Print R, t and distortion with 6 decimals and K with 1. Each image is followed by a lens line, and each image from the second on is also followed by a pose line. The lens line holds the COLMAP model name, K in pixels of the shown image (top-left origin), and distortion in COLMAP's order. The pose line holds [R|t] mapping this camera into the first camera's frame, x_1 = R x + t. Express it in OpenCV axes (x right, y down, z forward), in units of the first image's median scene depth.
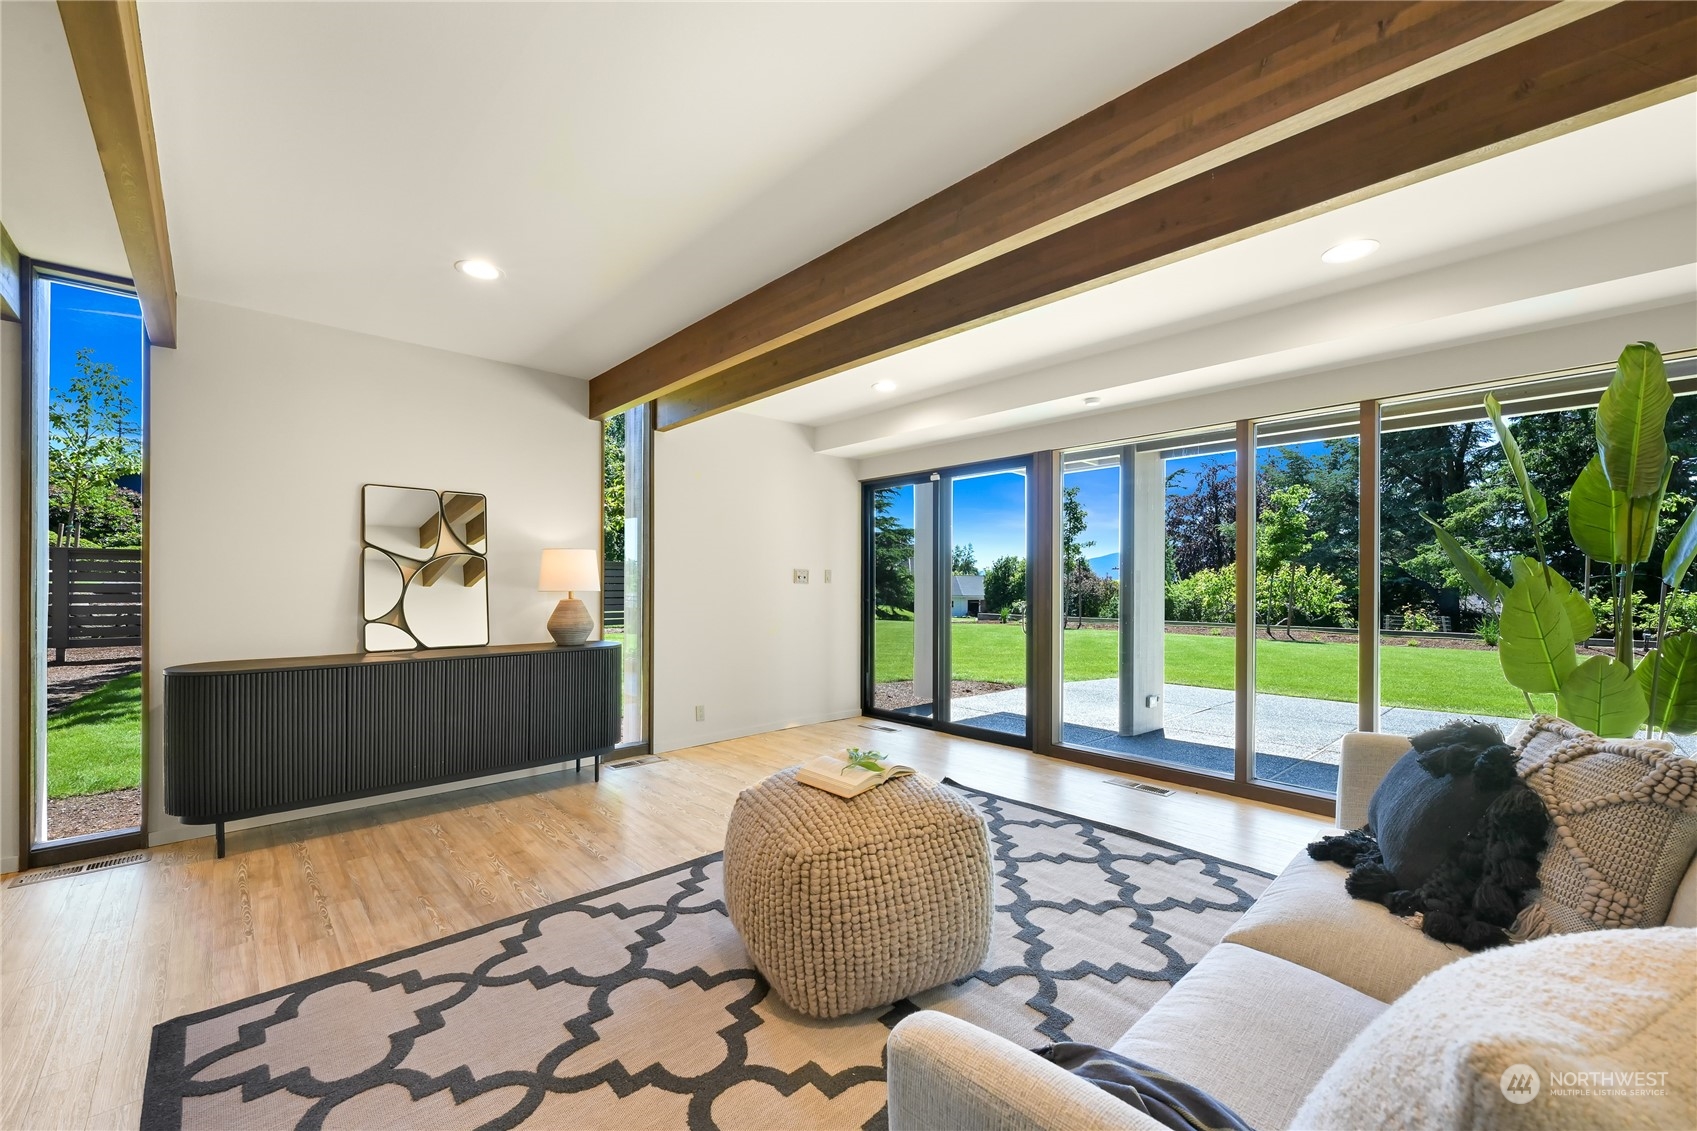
lens RADIAL K [[676.3, 0, 848.5], [0, 676.3, 565.5], [0, 0, 1]] dist [0.002121, 0.000237]
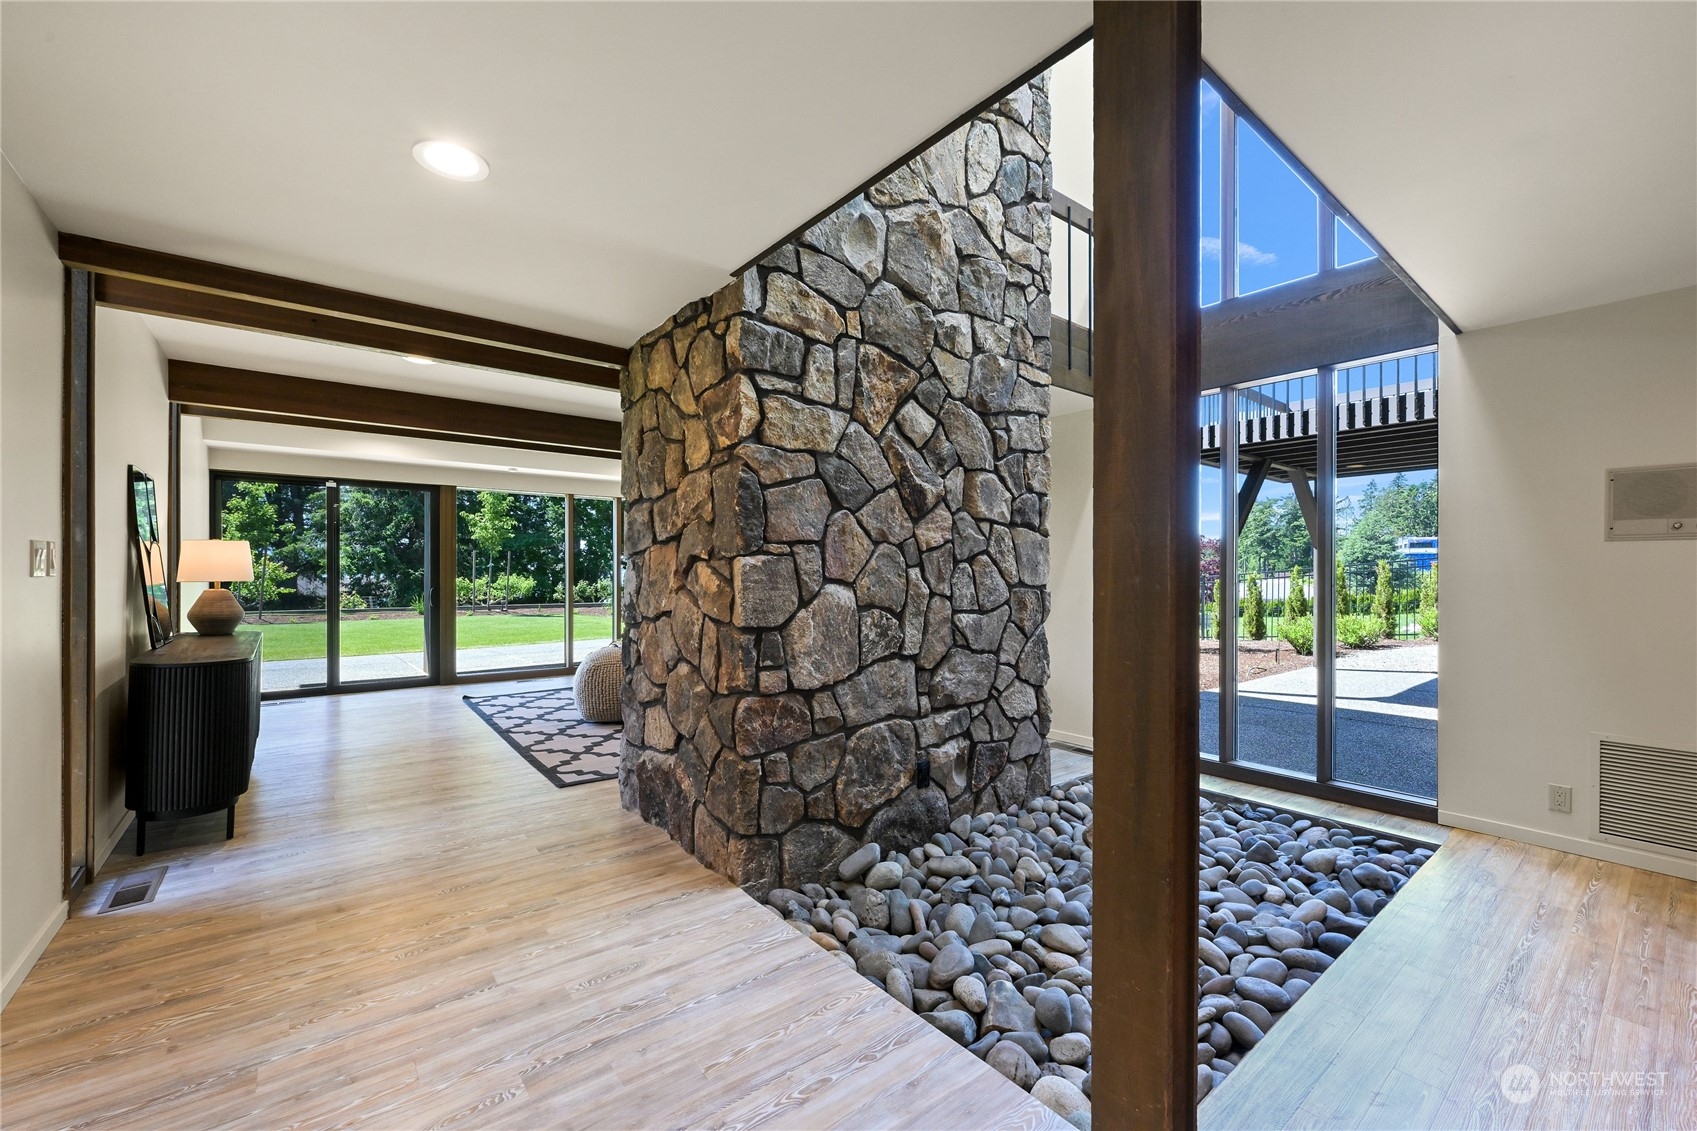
lens RADIAL K [[676.3, 0, 848.5], [0, 676.3, 565.5], [0, 0, 1]] dist [0.002121, 0.000237]
pose [[0.083359, 0.002081, 0.996517, -2.680151], [-0.023029, 0.999735, -0.000161, -0.020348], [-0.996253, -0.022935, 0.083384, -0.037931]]
